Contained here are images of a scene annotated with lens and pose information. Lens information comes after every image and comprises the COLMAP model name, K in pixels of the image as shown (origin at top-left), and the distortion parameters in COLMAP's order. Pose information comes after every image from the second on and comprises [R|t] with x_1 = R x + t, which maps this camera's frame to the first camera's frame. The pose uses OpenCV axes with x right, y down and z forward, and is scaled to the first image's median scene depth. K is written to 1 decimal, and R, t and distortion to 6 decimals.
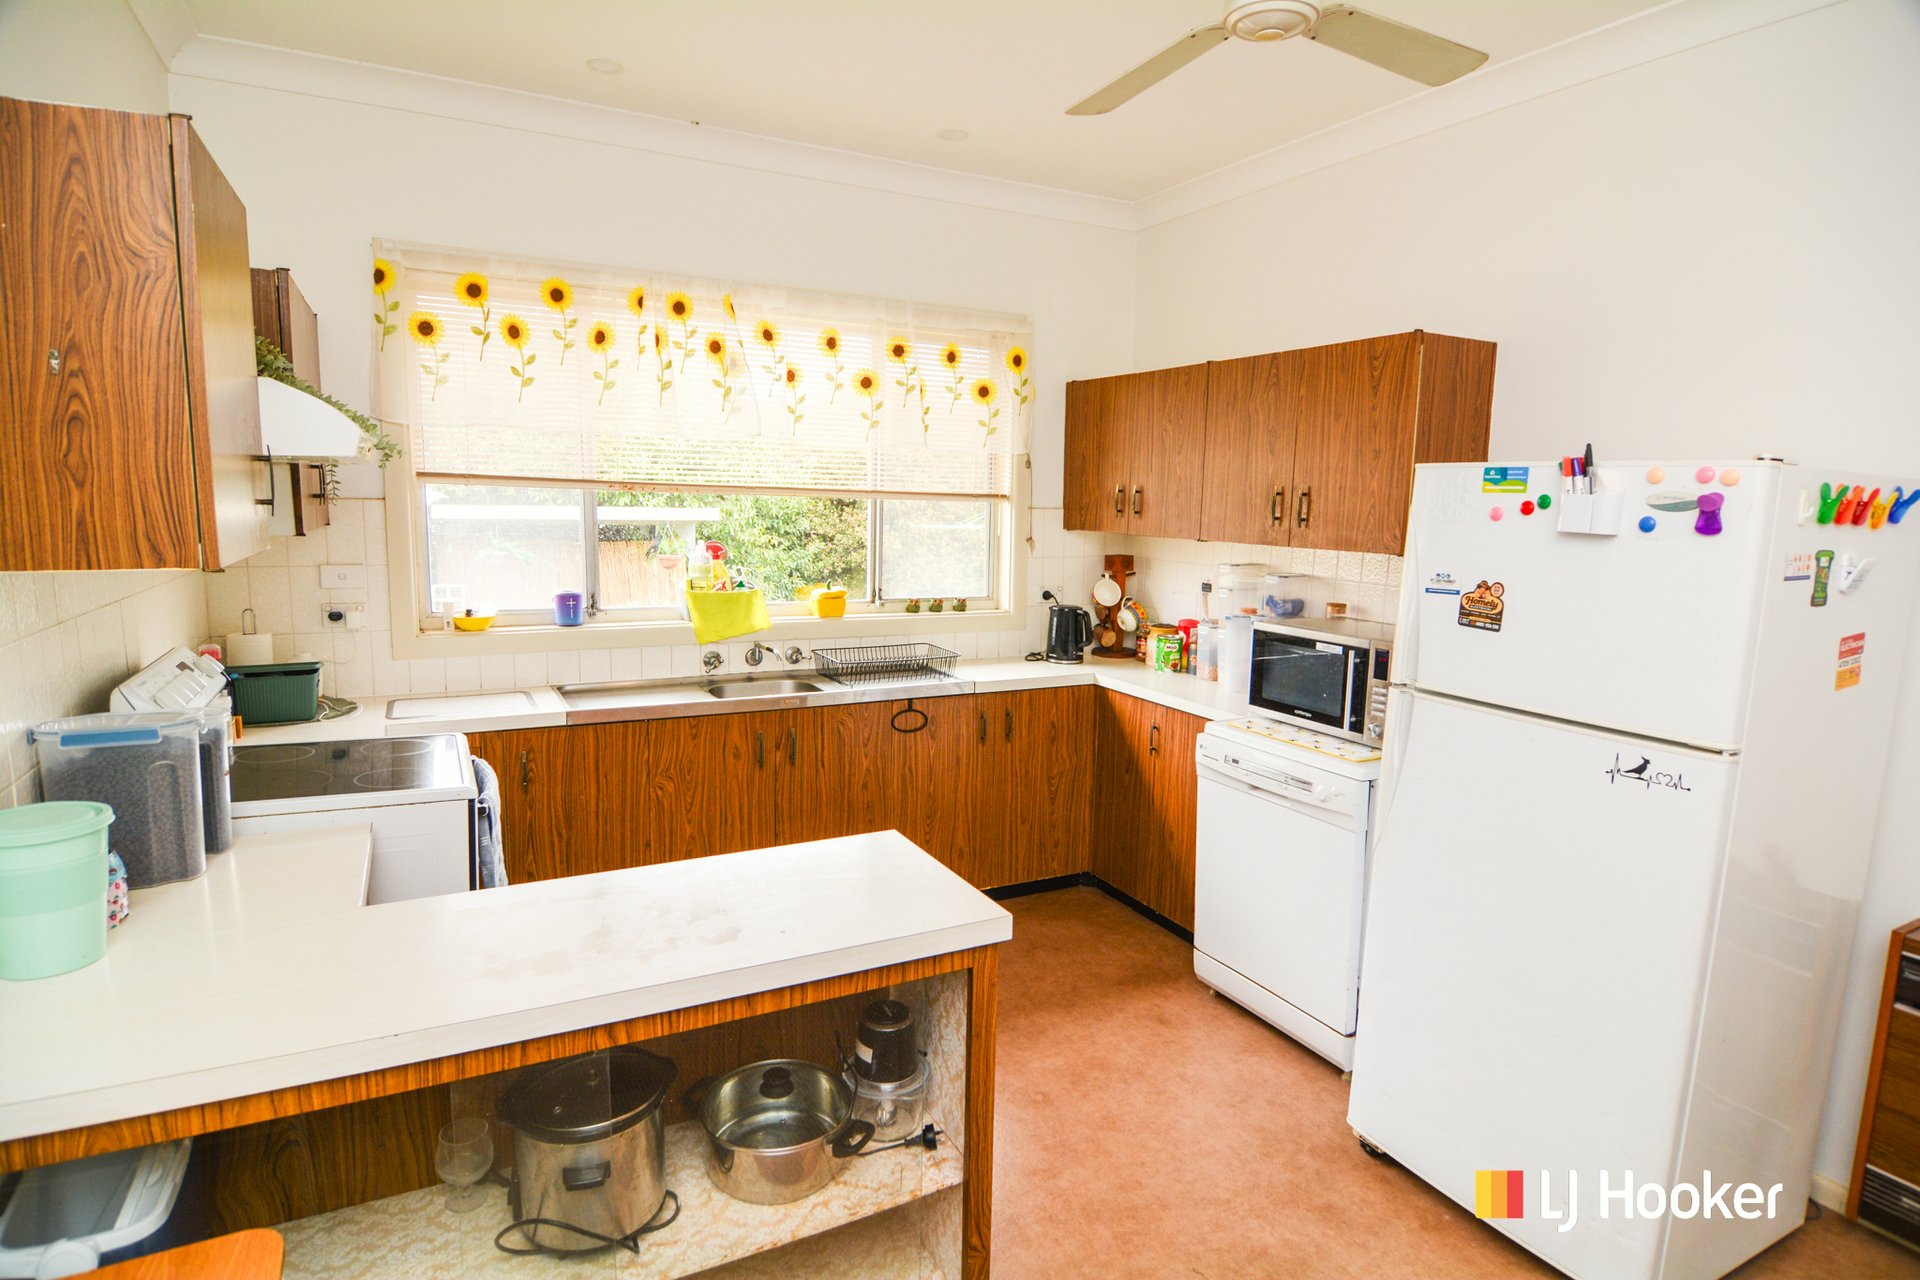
lens RADIAL K [[1041.6, 0, 960.0], [0, 1041.6, 640.0], [0, 0, 1]] dist [-0.009004, -0.003101]
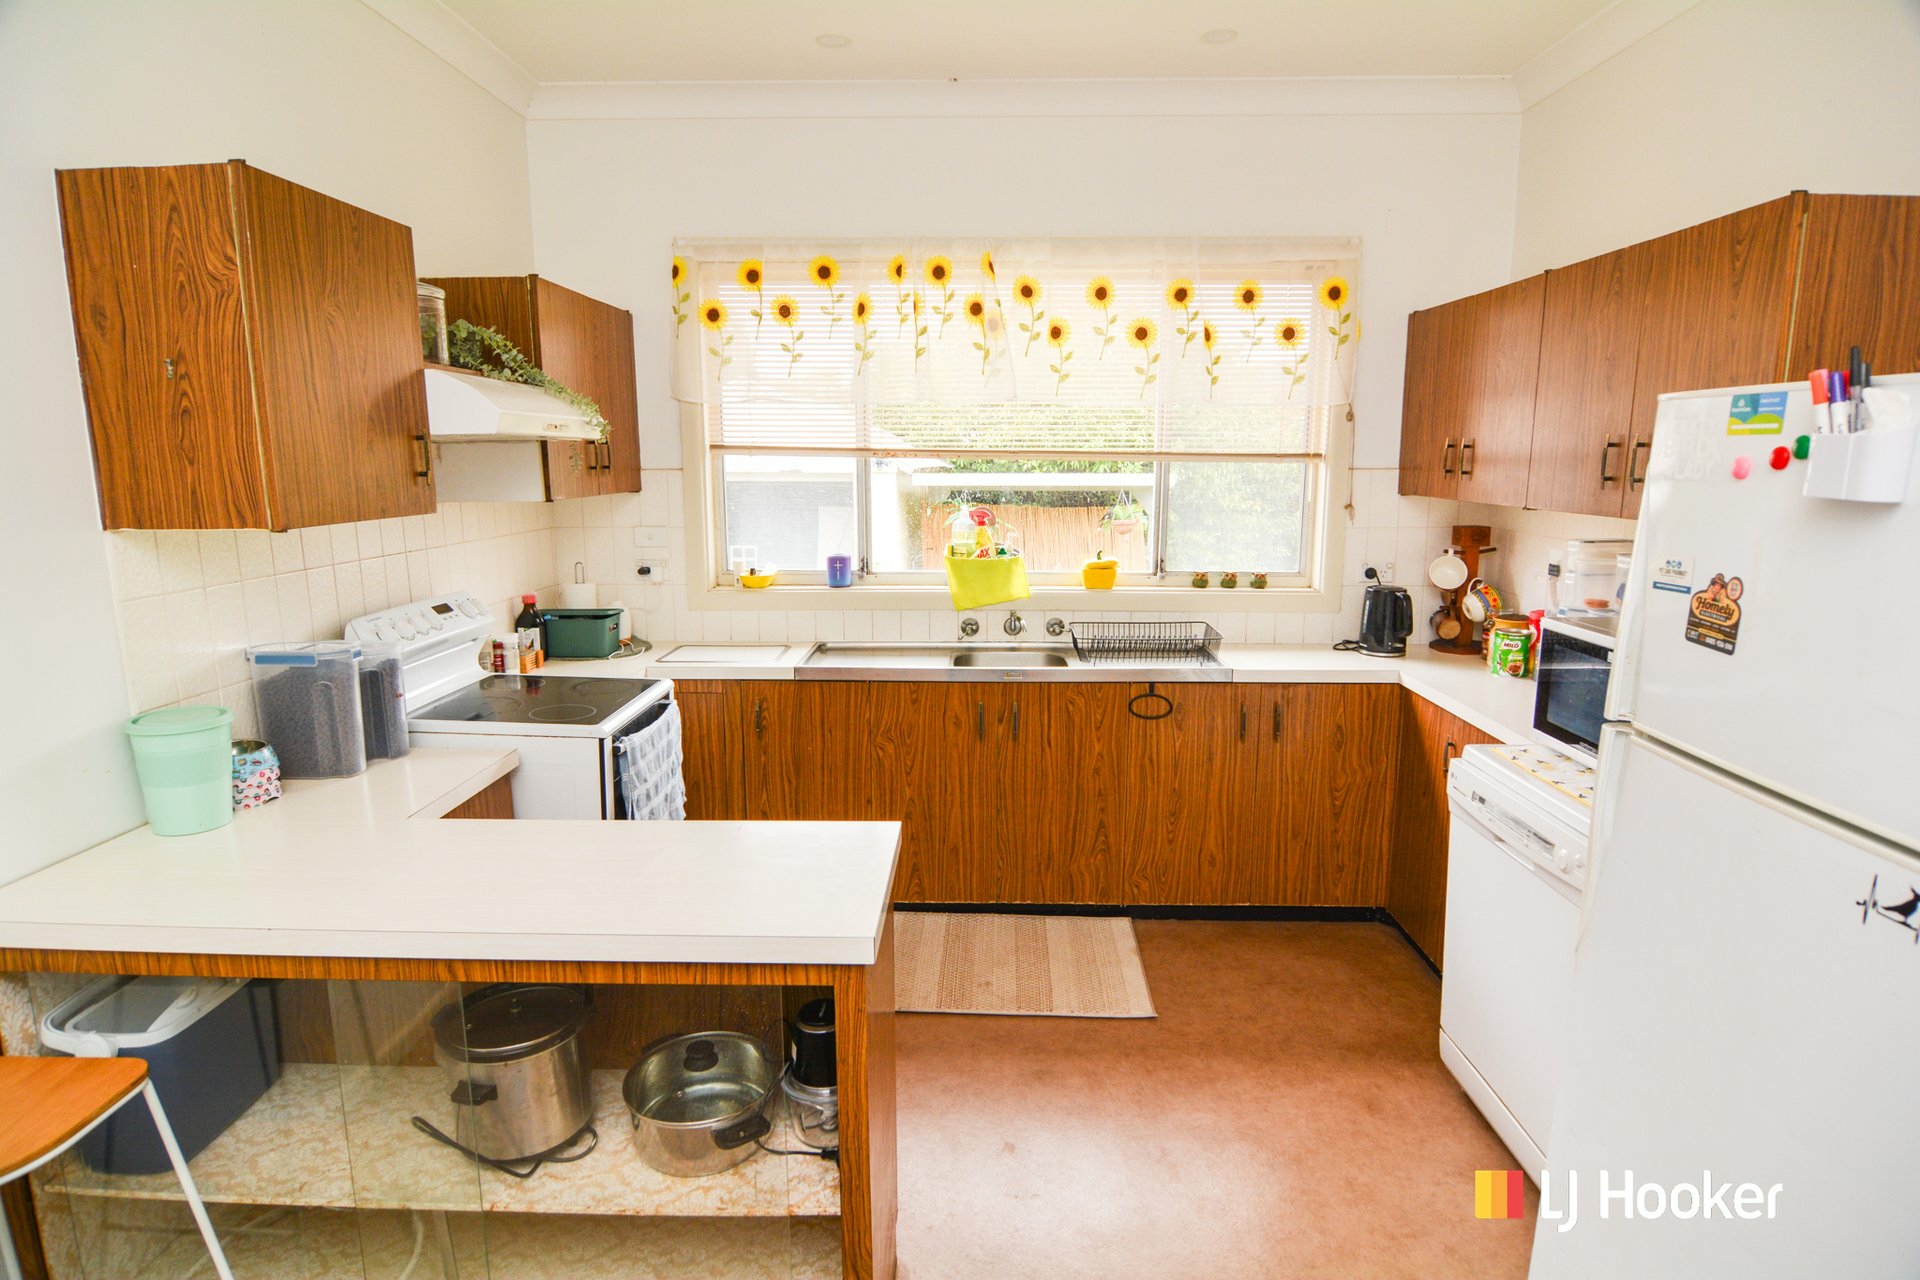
lens RADIAL K [[1041.6, 0, 960.0], [0, 1041.6, 640.0], [0, 0, 1]] dist [-0.009004, -0.003101]
pose [[0.872816, 0.064498, -0.483769, 0.257830], [-0.048629, 0.997789, 0.045292, -0.014171], [0.485621, -0.016006, 0.874023, 0.135155]]
